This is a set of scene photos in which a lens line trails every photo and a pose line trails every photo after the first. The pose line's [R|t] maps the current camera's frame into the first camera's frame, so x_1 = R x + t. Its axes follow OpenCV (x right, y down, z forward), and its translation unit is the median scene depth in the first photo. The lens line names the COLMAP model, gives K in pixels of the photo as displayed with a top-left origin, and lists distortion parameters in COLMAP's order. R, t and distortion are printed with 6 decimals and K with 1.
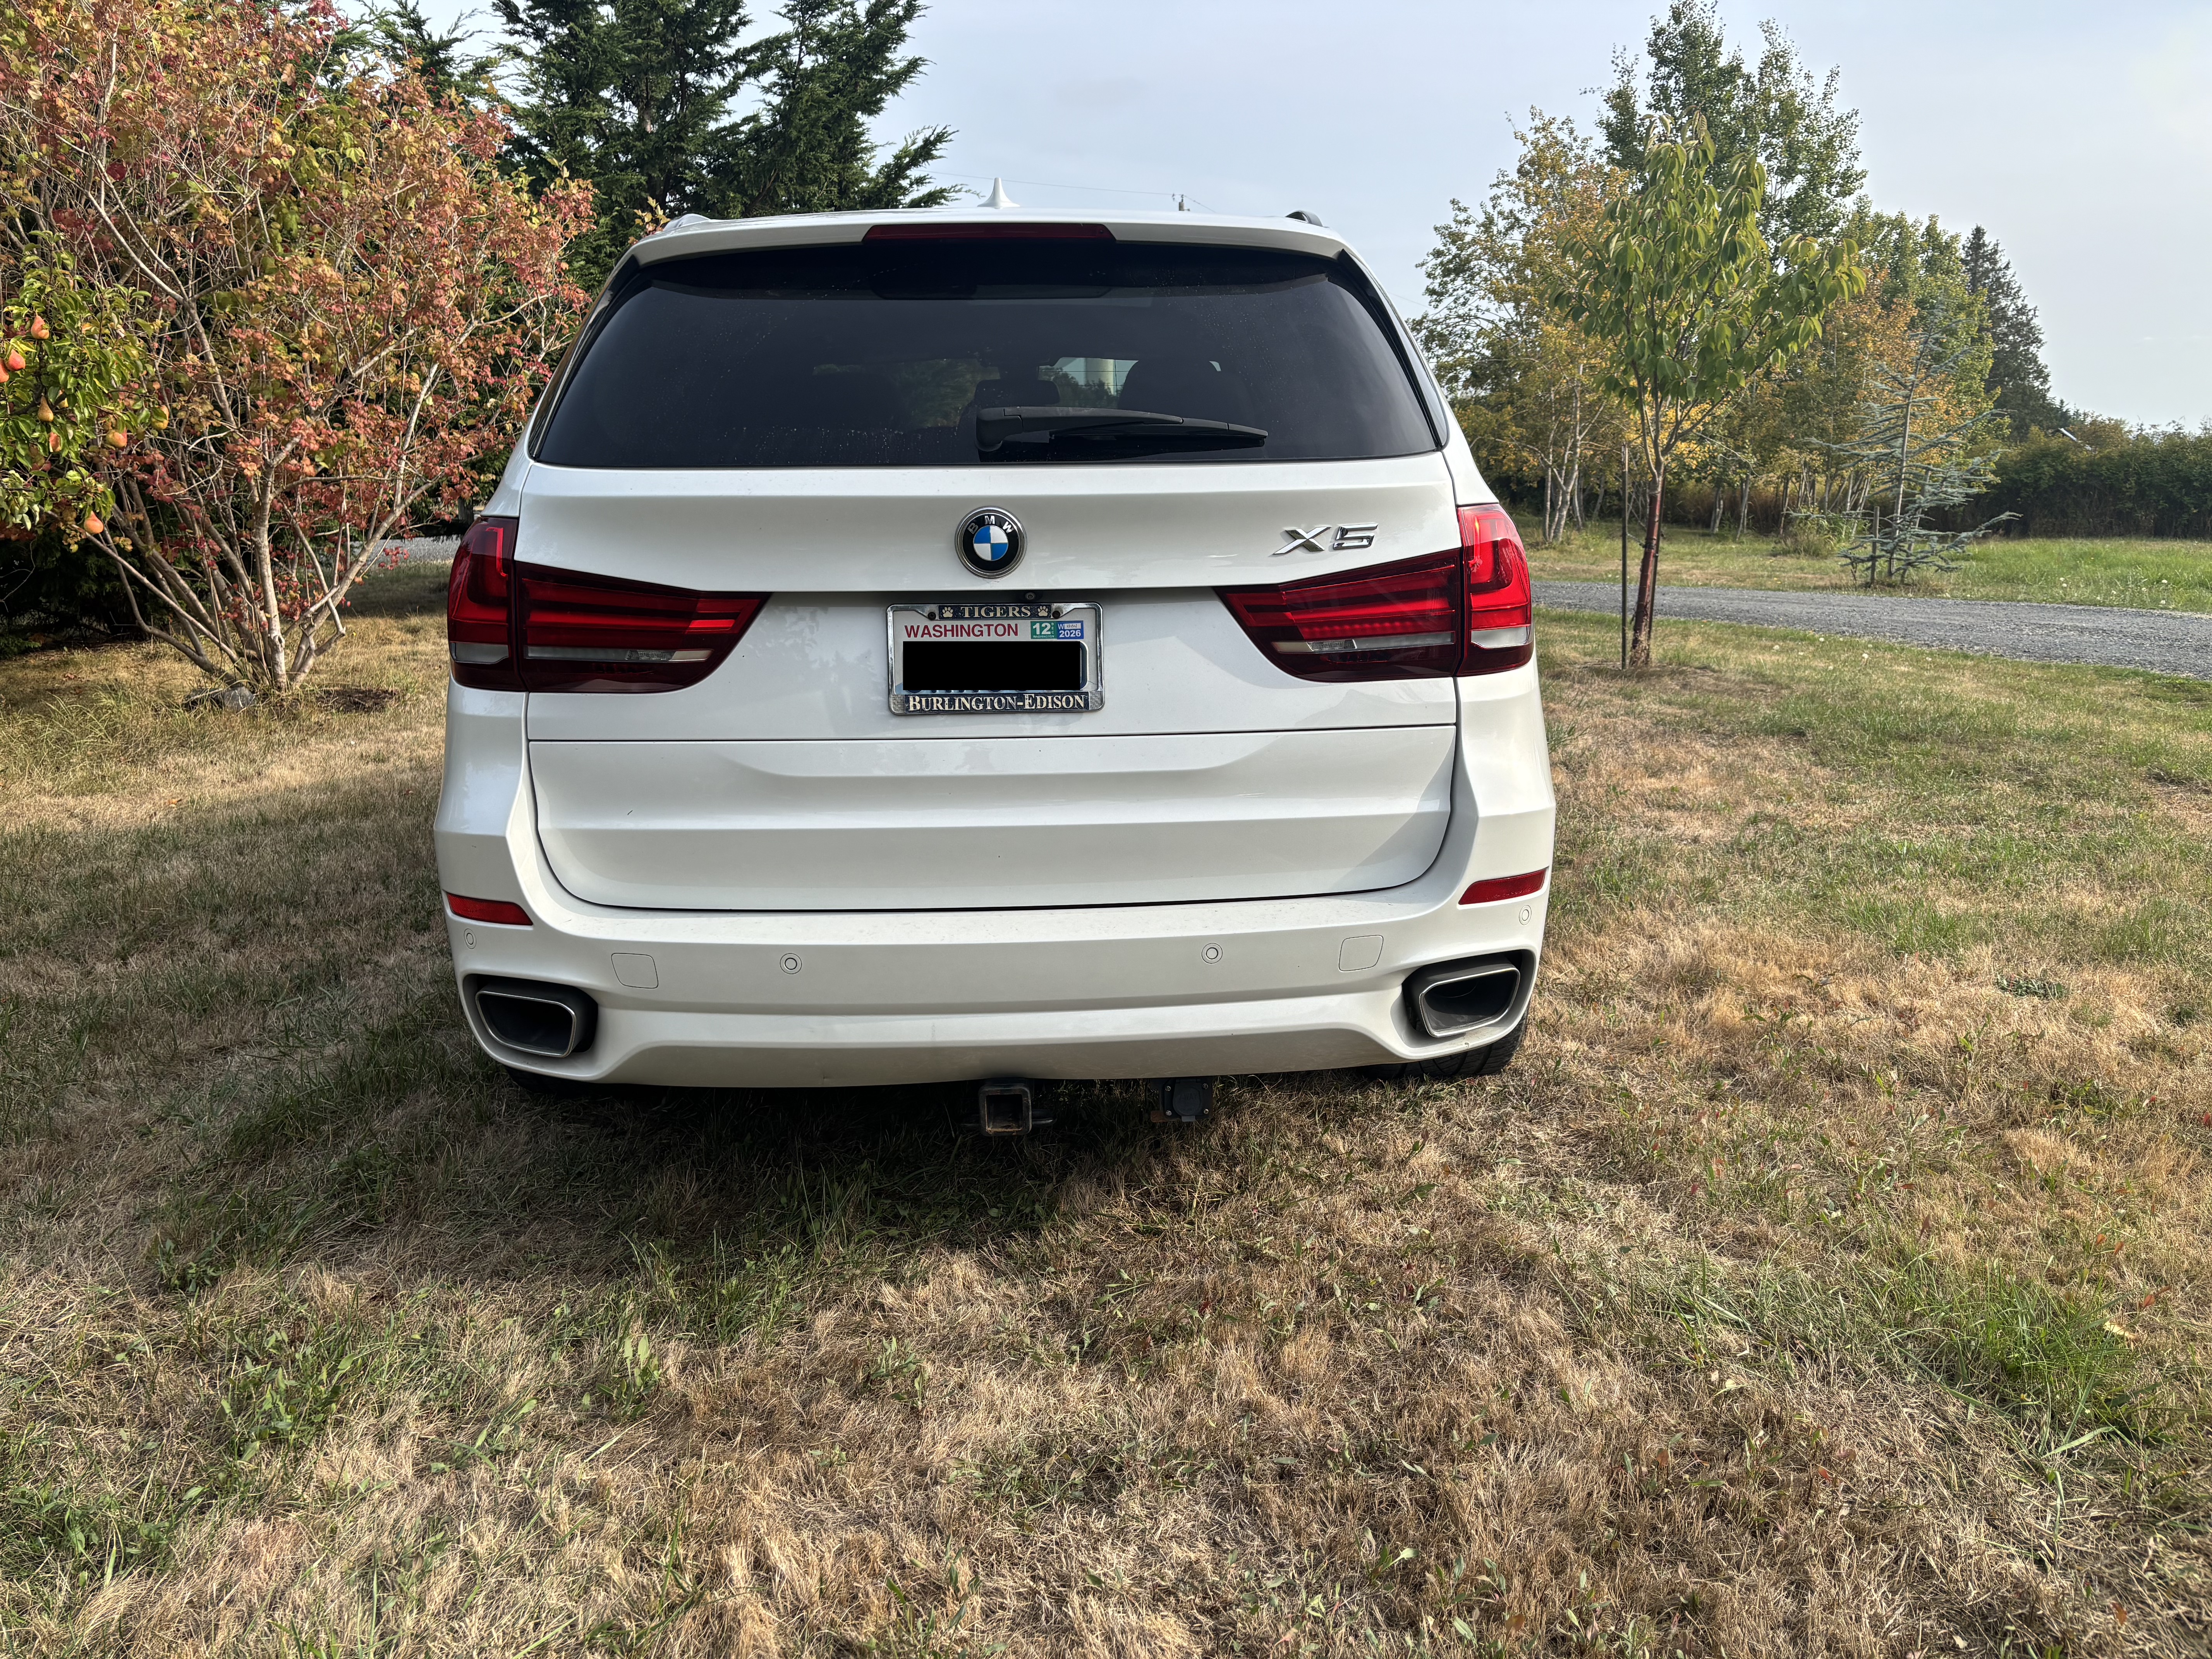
lens RADIAL K [[1653.7, 0, 1108.4], [0, 1653.7, 819.8], [0, 0, 1]] dist [-0.013172, -0.014347]
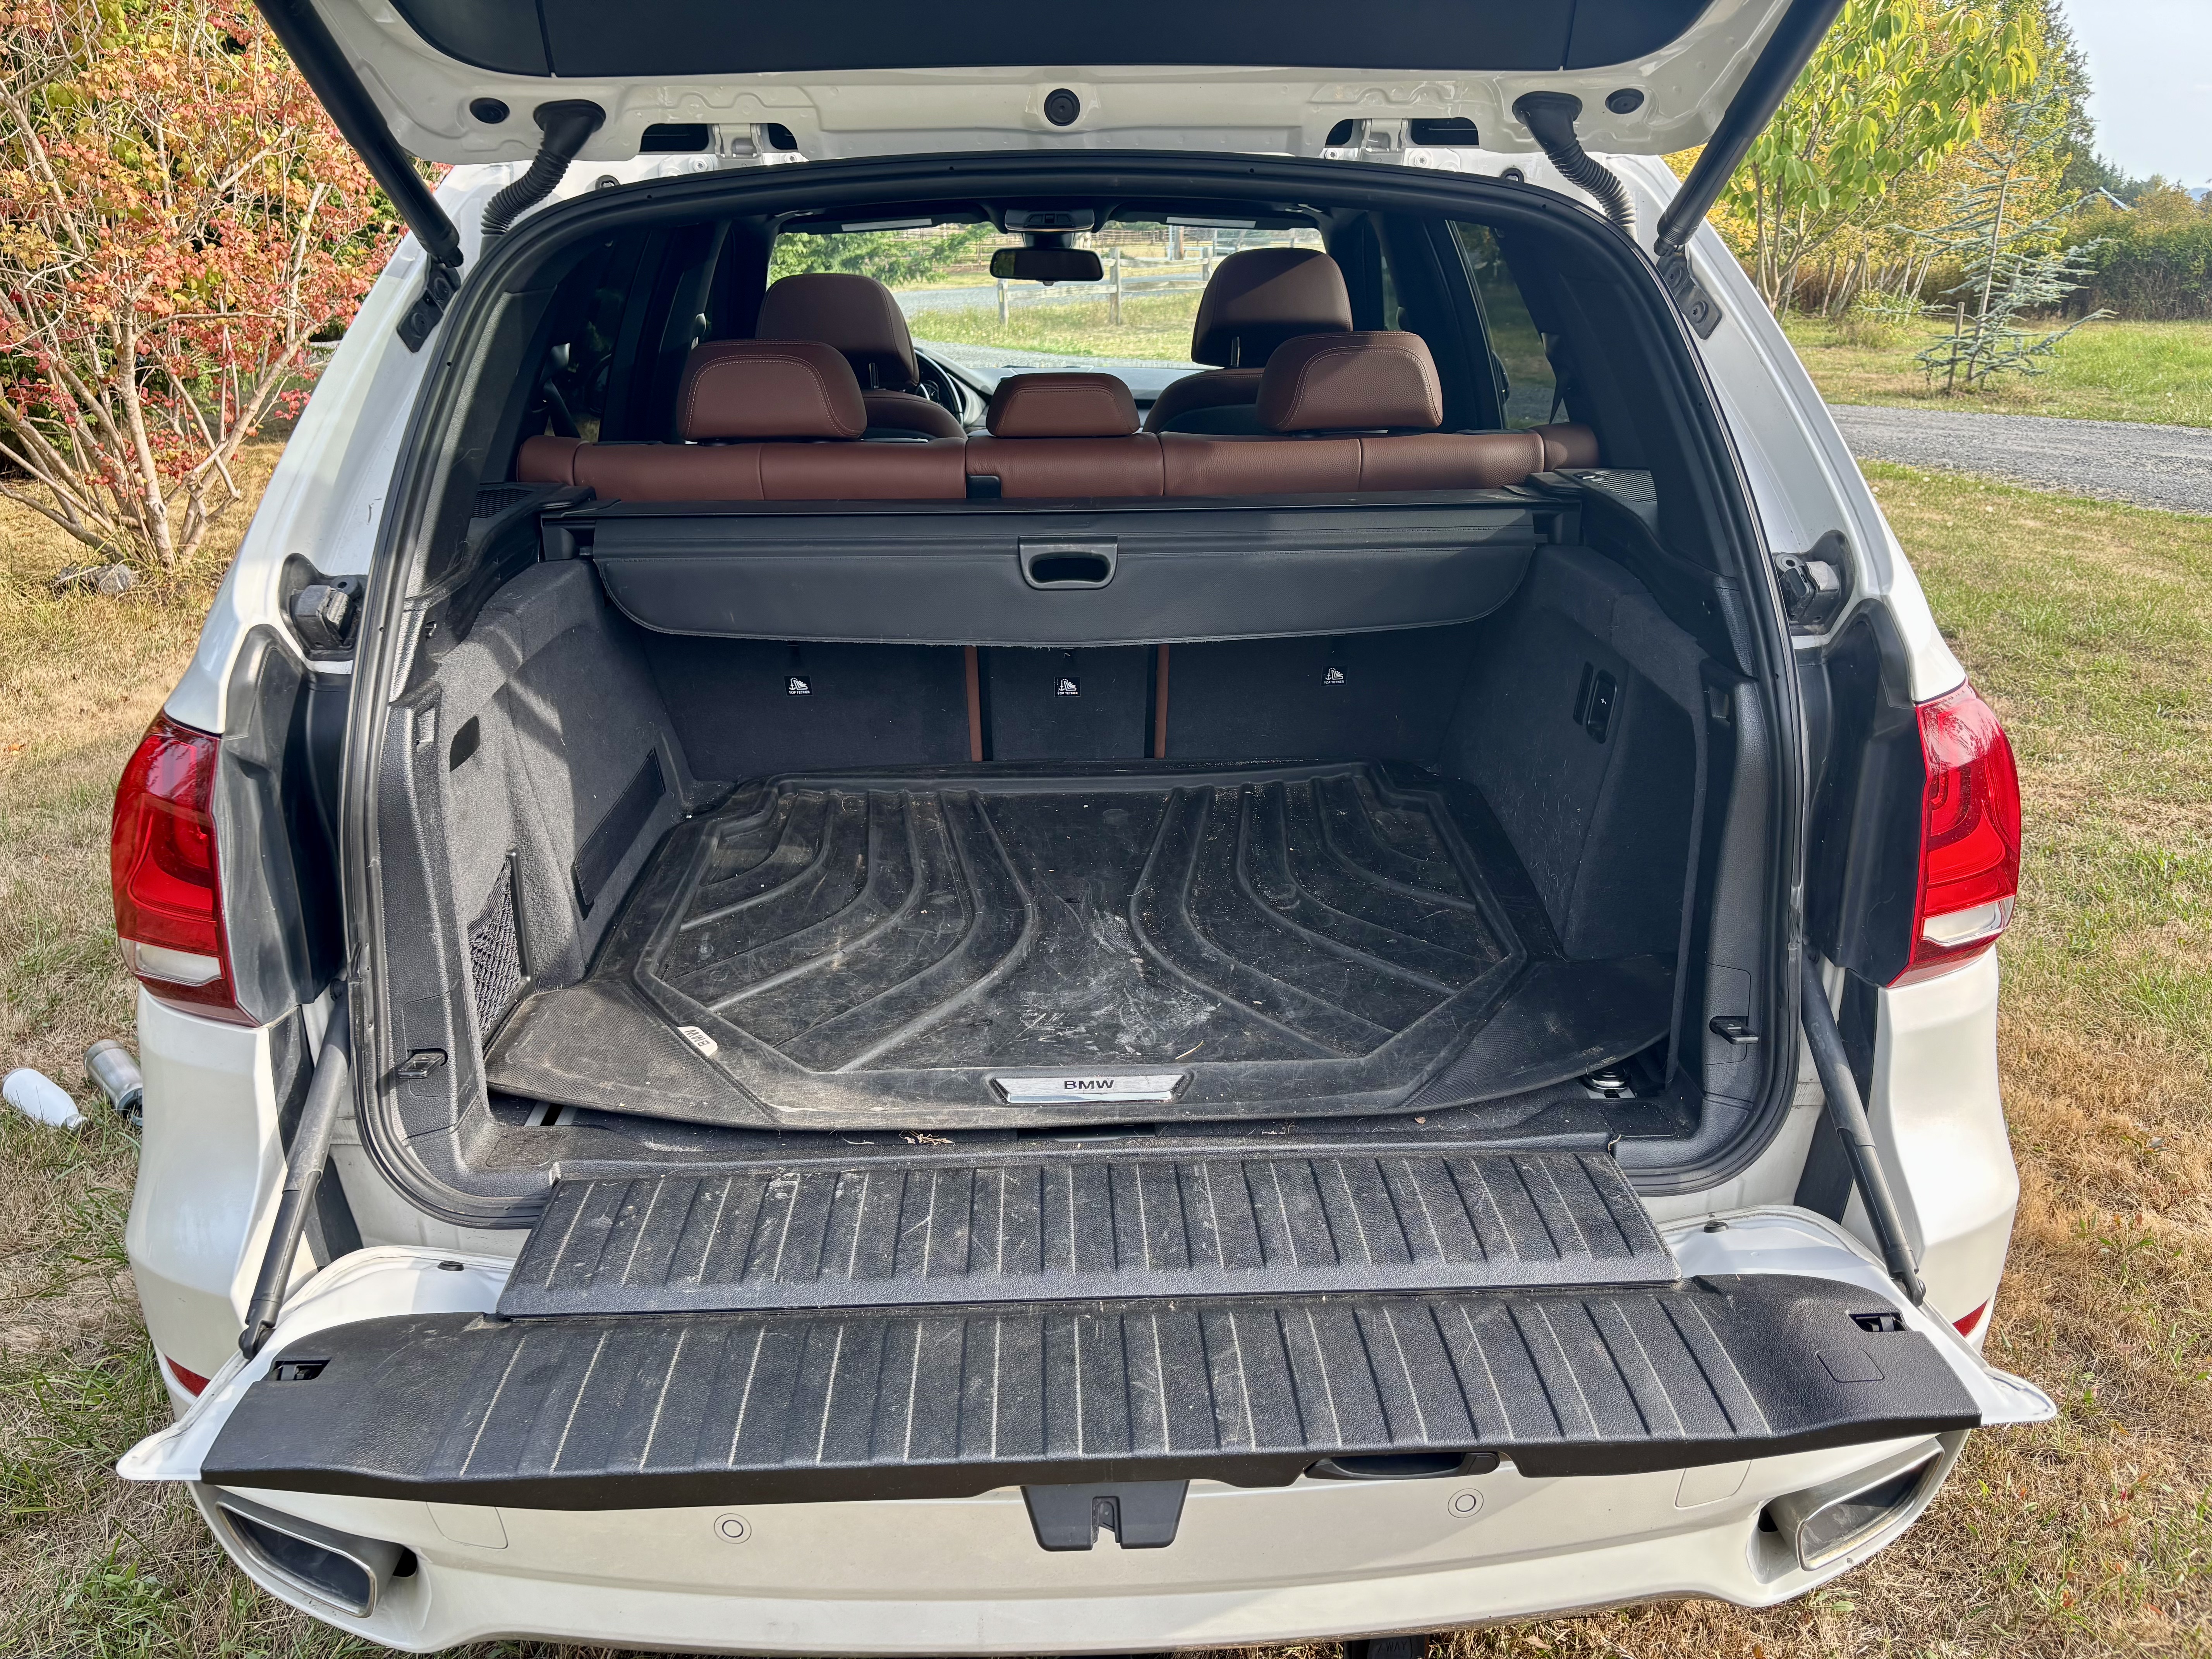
lens RADIAL K [[1653.7, 0, 1103.8], [0, 1653.7, 840.8], [0, 0, 1]] dist [-0.013172, -0.014347]
pose [[0.999991, 0.003491, 0.002501, -0.017583], [-0.003825, 0.988829, 0.149004, -0.065082], [-0.001952, -0.149012, 0.988833, 0.130436]]
